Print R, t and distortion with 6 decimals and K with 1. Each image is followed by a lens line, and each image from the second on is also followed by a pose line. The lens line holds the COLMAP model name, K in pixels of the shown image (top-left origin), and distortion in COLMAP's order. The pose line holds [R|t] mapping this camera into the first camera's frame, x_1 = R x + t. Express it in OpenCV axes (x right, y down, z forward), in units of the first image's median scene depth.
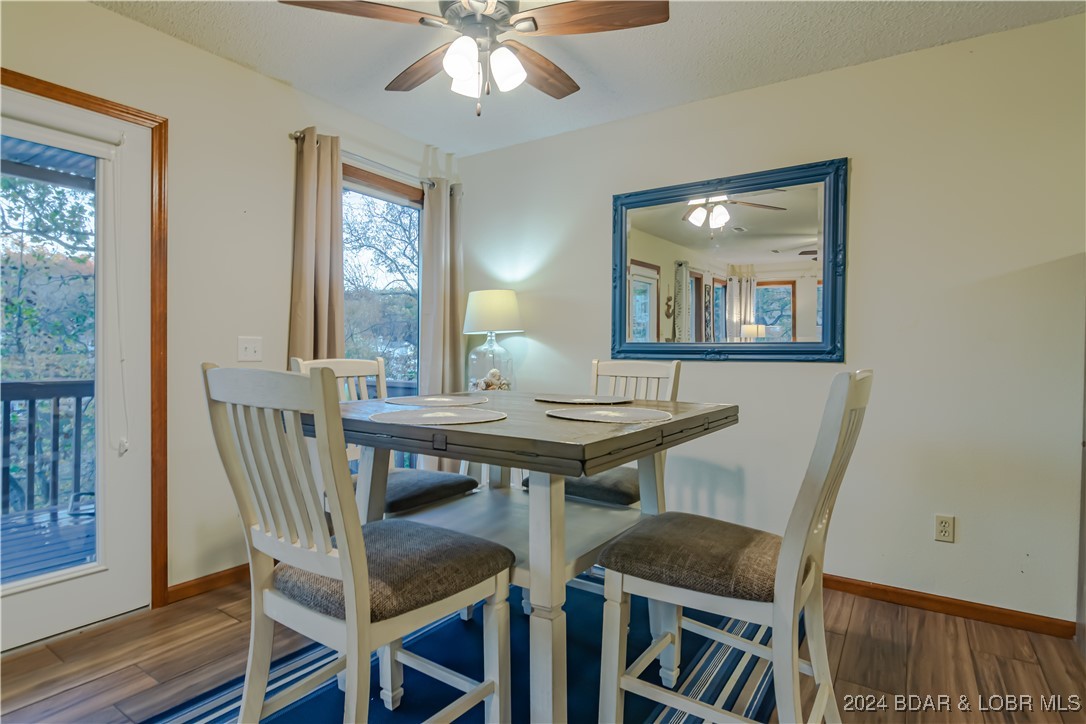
lens RADIAL K [[571.2, 0, 541.3], [0, 571.2, 357.4], [0, 0, 1]] dist [-0.001712, -0.000392]
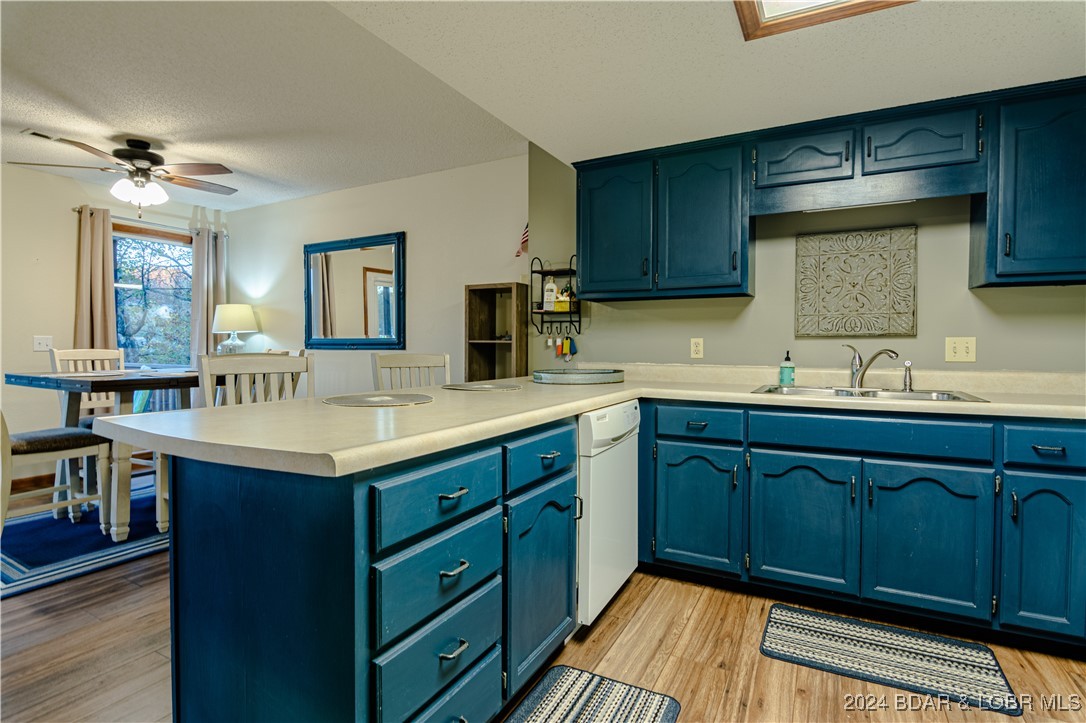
lens RADIAL K [[535.1, 0, 541.3], [0, 535.1, 359.5], [0, 0, 1]] dist [-0.008417, -0.004931]
pose [[0.995845, -0.006177, 0.090850, 0.706639], [0.004697, 0.999853, 0.016498, 0.011779], [-0.090939, -0.016003, 0.995728, -0.581996]]
